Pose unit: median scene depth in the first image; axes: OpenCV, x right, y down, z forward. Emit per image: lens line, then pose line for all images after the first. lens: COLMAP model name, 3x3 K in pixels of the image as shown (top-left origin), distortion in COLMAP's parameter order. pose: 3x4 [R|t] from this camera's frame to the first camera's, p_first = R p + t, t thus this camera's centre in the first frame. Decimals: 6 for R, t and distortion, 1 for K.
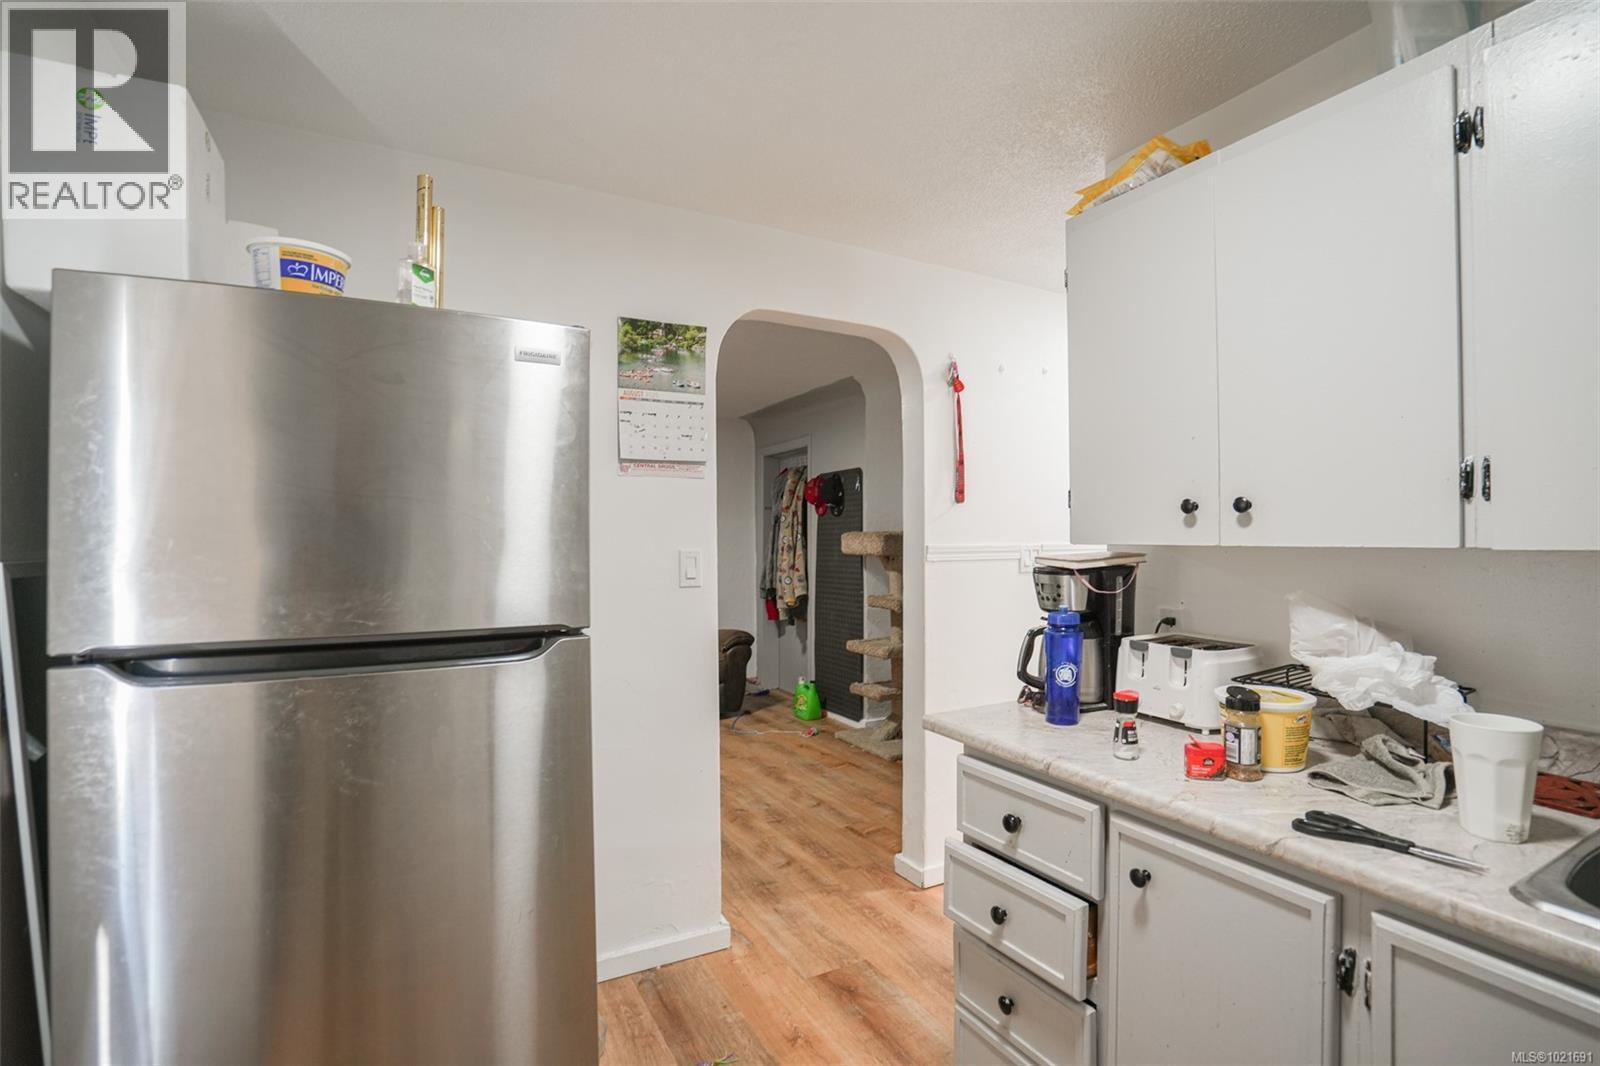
lens RADIAL K [[749.7, 0, 799.8], [0, 749.7, 534.5], [0, 0, 1]] dist [-0.028898, 0.001179]
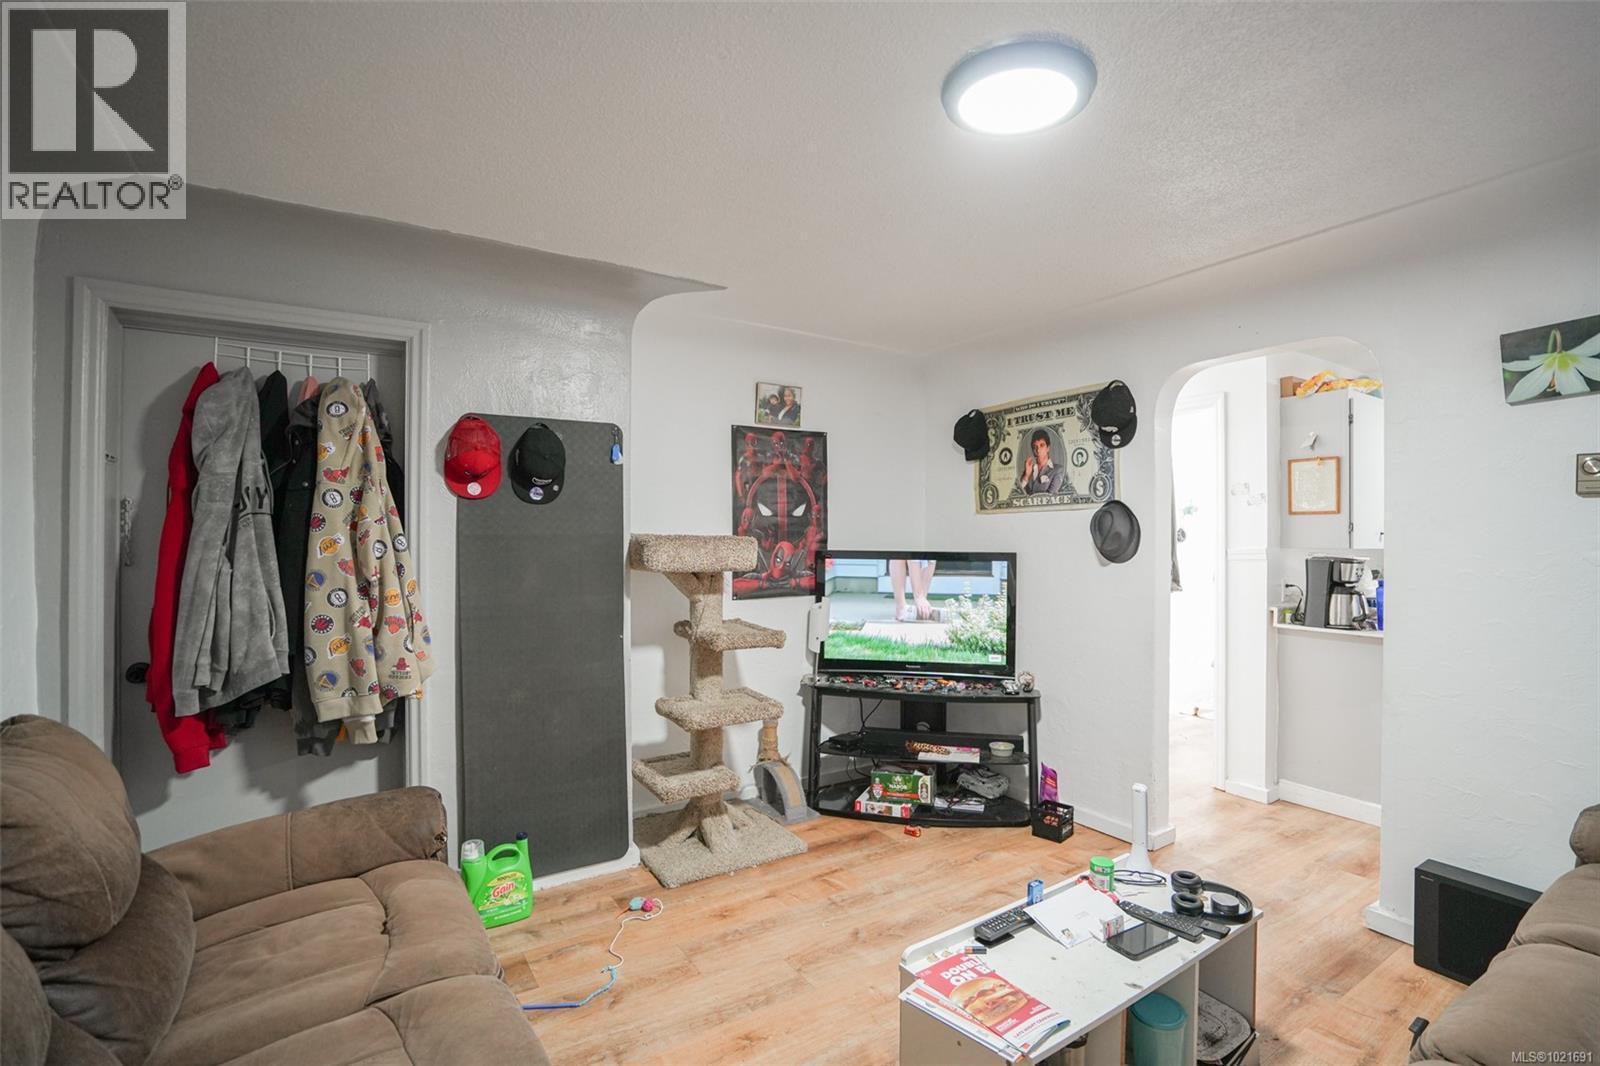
lens RADIAL K [[749.7, 0, 796.5], [0, 749.7, 536.2], [0, 0, 1]] dist [-0.028898, 0.001179]
pose [[-0.071130, -0.002147, 0.997465, -0.577133], [-0.001127, 0.999997, 0.002072, -0.003893], [-0.997466, -0.000977, -0.071133, 1.018074]]
